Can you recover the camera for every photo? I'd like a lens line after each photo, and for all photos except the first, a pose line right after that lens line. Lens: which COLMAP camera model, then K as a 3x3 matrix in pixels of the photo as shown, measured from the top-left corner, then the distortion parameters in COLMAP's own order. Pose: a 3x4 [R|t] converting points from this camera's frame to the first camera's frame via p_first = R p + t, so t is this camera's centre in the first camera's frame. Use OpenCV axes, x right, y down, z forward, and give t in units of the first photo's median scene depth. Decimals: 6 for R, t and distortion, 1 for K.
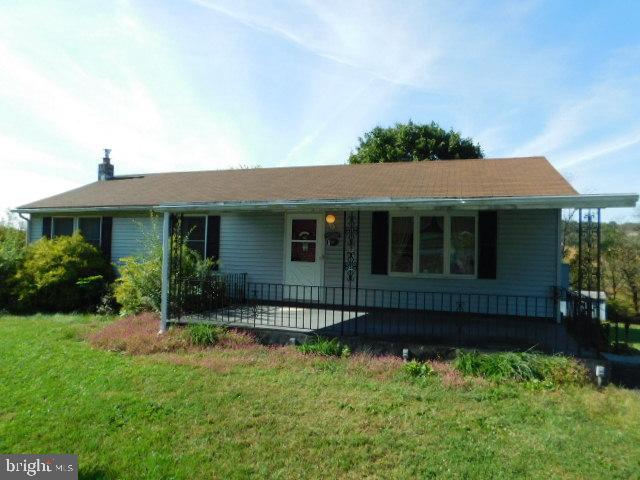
lens RADIAL K [[429.0, 0, 320.0], [0, 429.0, 240.0], [0, 0, 1]] dist [-0.032976, 0.000451]
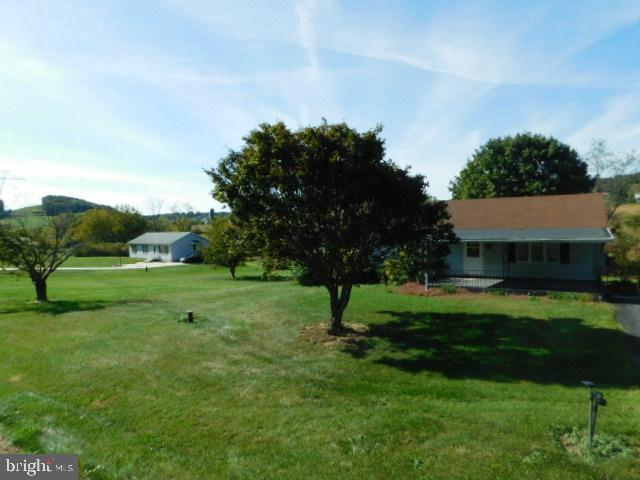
lens RADIAL K [[424.3, 0, 320.0], [0, 424.3, 240.0], [0, 0, 1]] dist [0.001195, 0.000897]
pose [[0.975383, -0.048087, -0.215211, -0.365632], [0.064347, 0.995526, 0.069196, -0.260228], [0.210921, -0.081340, 0.974113, -1.389418]]
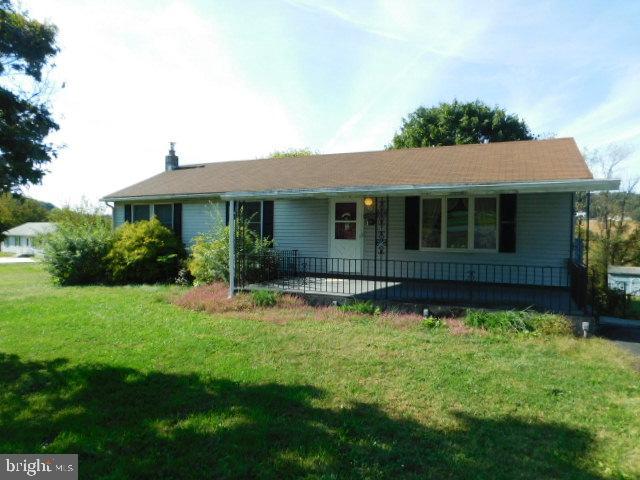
lens RADIAL K [[429.0, 0, 320.0], [0, 429.0, 240.0], [0, 0, 1]] dist [-0.032976, 0.000451]
pose [[0.993341, -0.011927, -0.114591, 0.027502], [0.017581, 0.998671, 0.048450, -0.005558], [0.113861, -0.050142, 0.992231, -0.167540]]
